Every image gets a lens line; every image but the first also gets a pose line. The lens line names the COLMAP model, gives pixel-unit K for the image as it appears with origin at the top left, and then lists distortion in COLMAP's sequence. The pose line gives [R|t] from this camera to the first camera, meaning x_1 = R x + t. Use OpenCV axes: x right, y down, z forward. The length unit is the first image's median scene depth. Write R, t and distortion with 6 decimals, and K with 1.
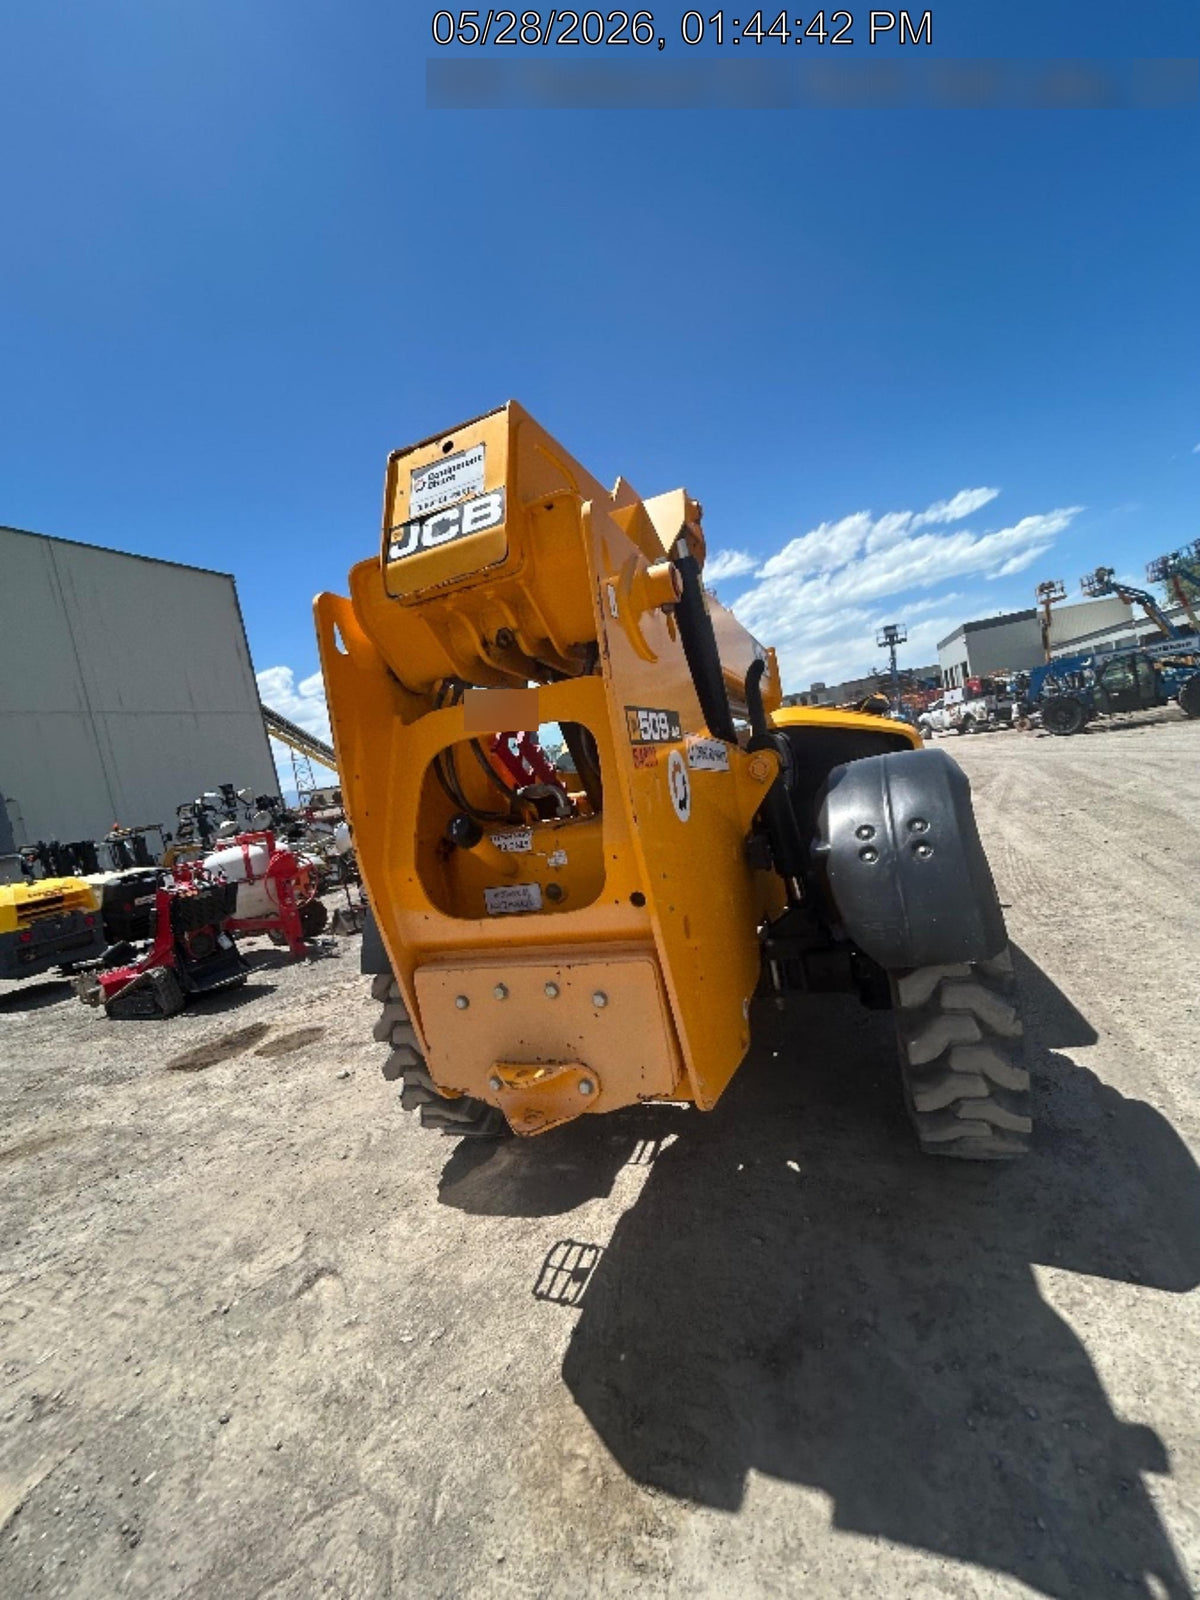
lens RADIAL K [[648.6, 0, 596.7], [0, 648.6, 796.8], [0, 0, 1]] dist [0.000185, 0.000693]
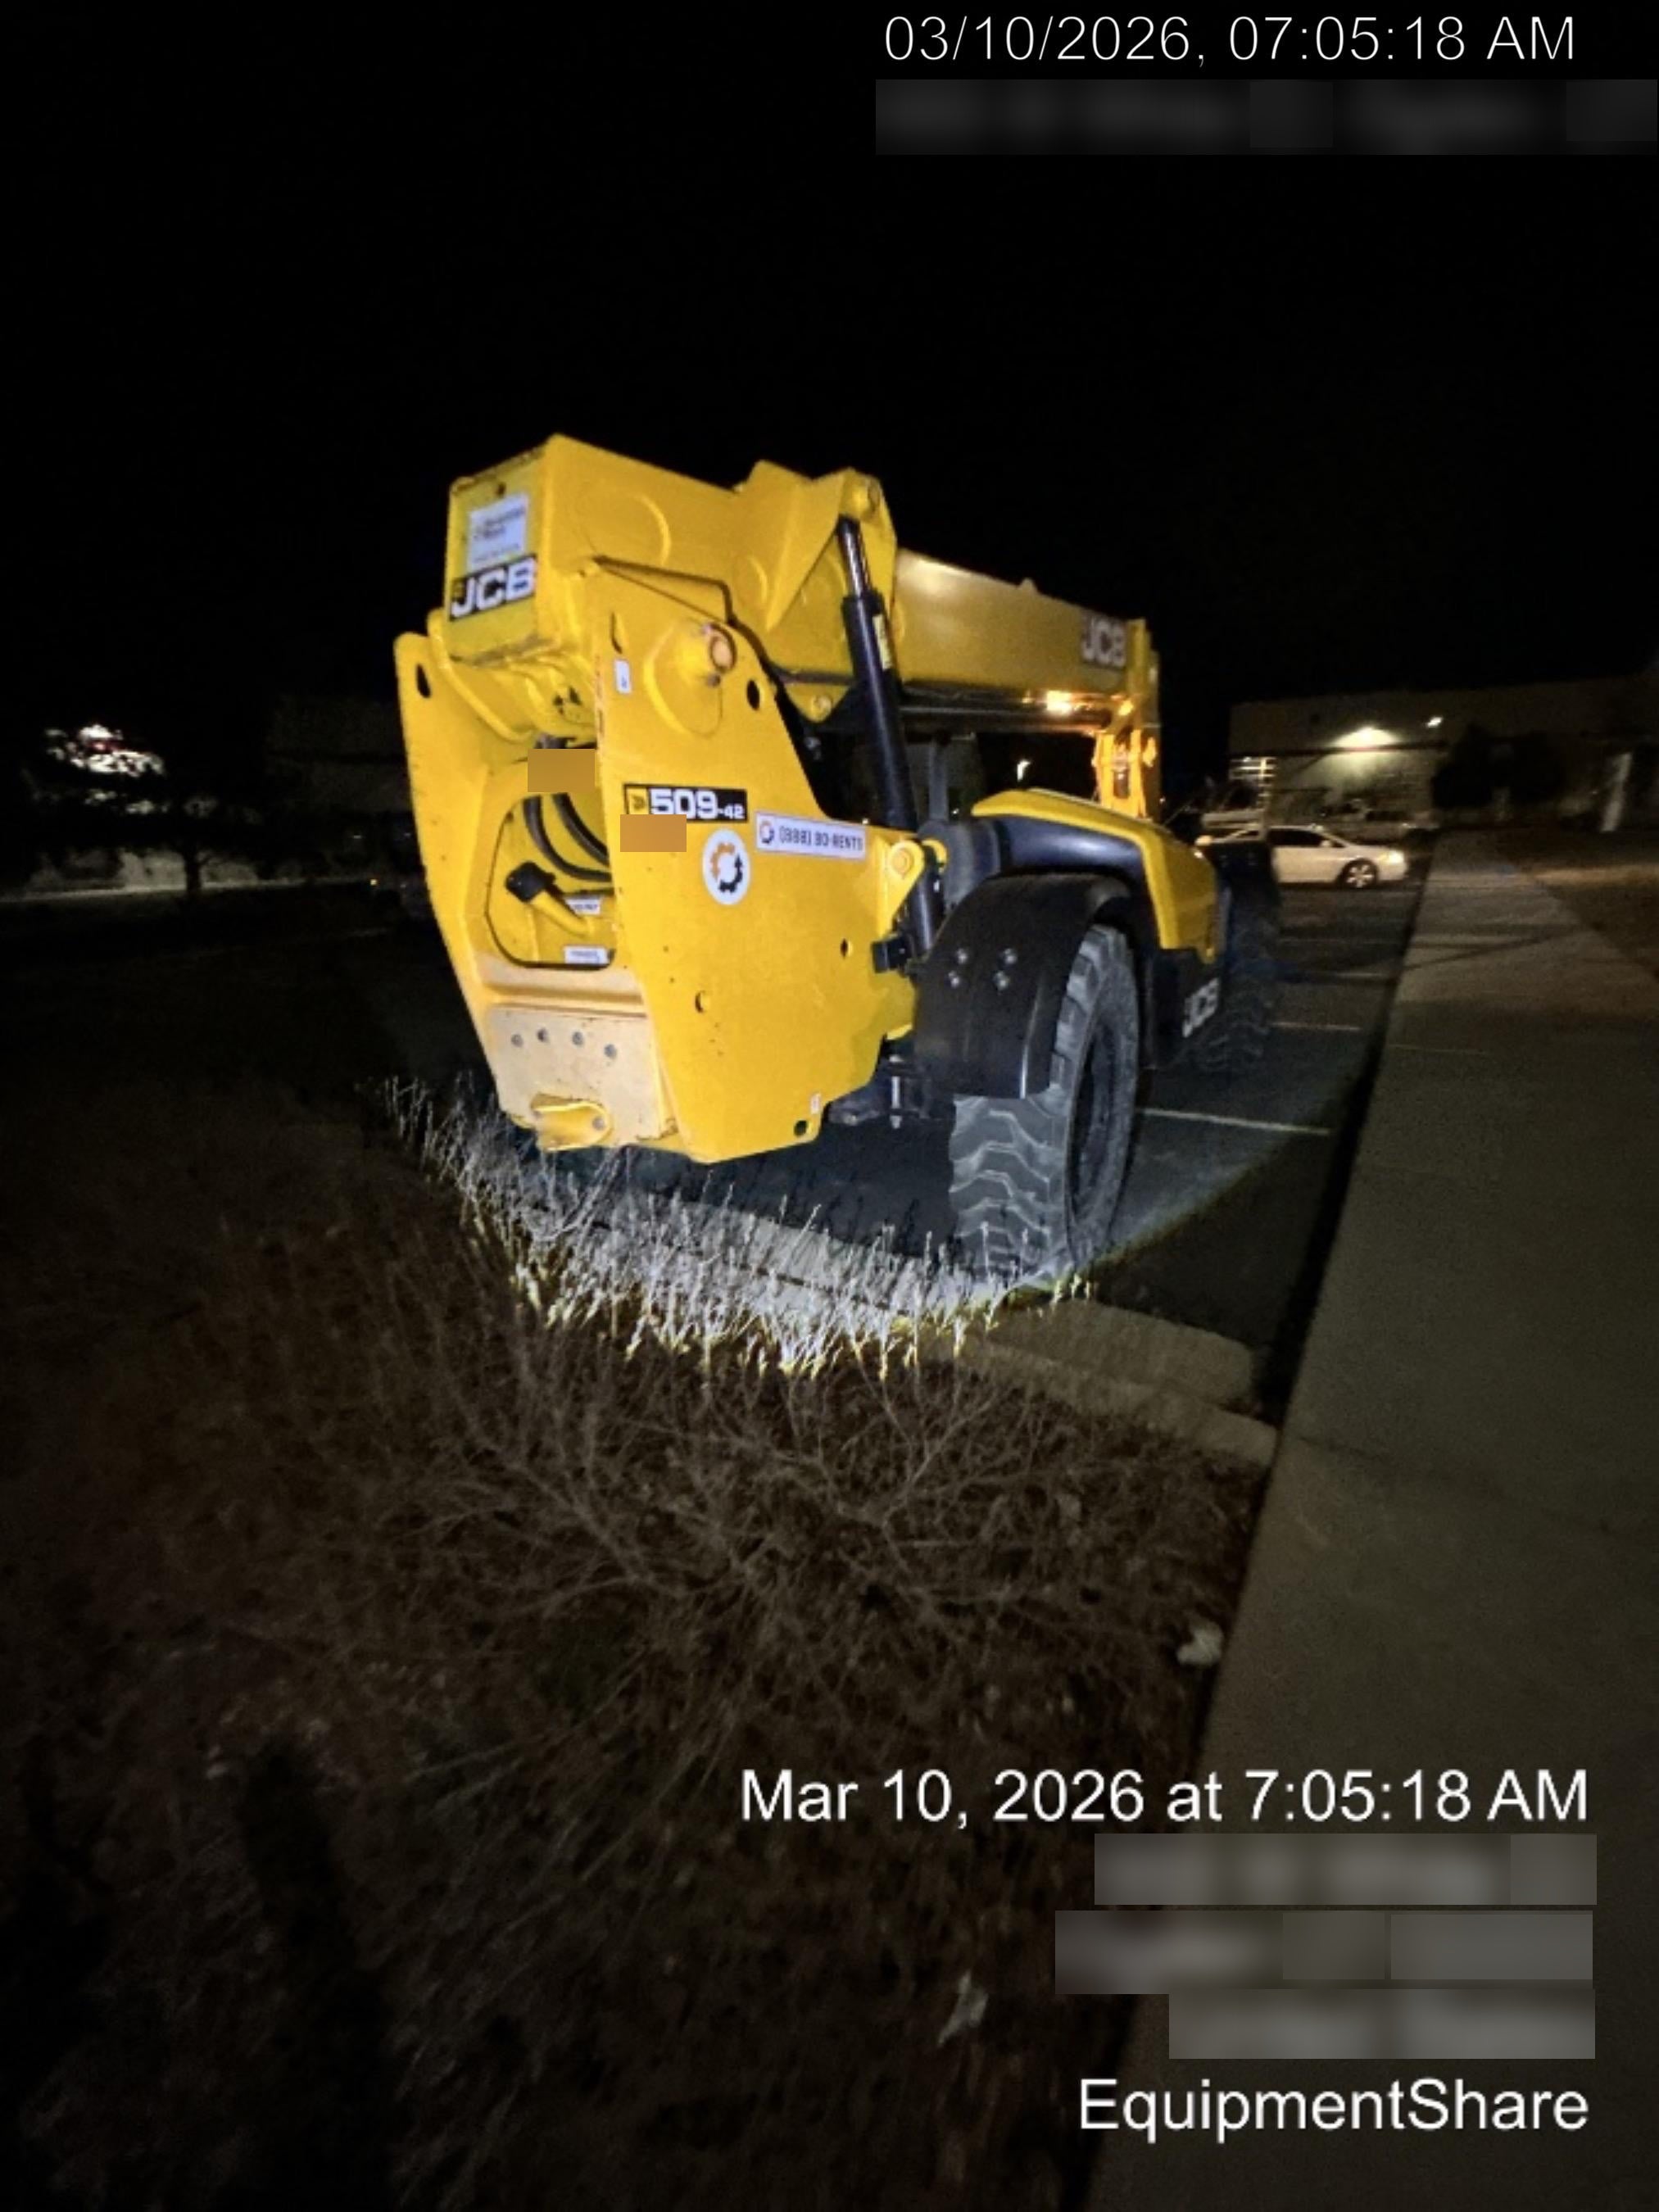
lens RADIAL K [[888.9, 0, 834.9], [0, 888.9, 1104.4], [0, 0, 1]] dist [0.001424, 0.000128]
pose [[0.975463, 0.153477, -0.157848, 0.368829], [-0.110487, 0.961400, 0.251999, -0.019448], [0.190431, -0.228375, 0.954767, -0.246857]]
